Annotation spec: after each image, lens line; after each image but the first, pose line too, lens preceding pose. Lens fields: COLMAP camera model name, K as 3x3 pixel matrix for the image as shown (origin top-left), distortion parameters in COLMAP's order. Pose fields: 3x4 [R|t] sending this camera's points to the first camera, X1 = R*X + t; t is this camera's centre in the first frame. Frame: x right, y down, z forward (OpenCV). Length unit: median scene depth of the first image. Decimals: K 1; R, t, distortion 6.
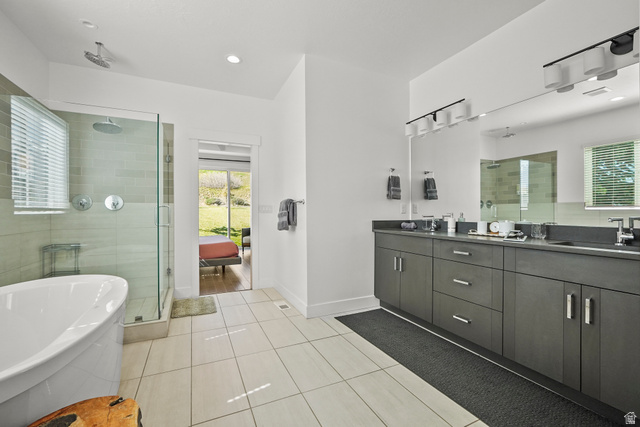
lens RADIAL K [[277.0, 0, 320.0], [0, 277.0, 213.5], [0, 0, 1]] dist [-0.000135, -0.000004]
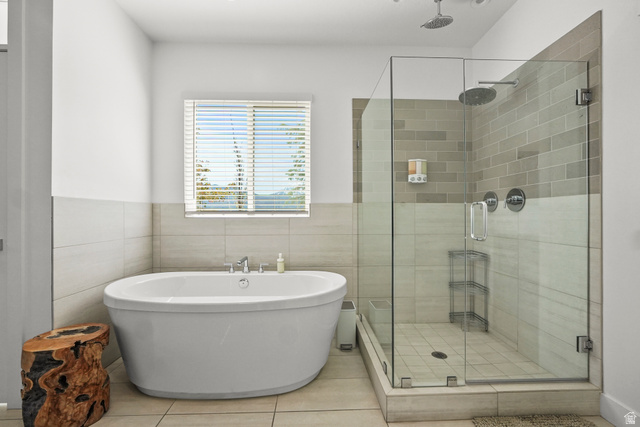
lens RADIAL K [[277.0, 0, 320.0], [0, 277.0, 213.5], [0, 0, 1]] dist [-0.000135, -0.000004]
pose [[-0.387863, -0.000415, -0.921717, 0.041485], [0.001421, 0.999998, -0.001048, -0.005851], [0.921716, -0.001716, -0.387862, 0.767314]]
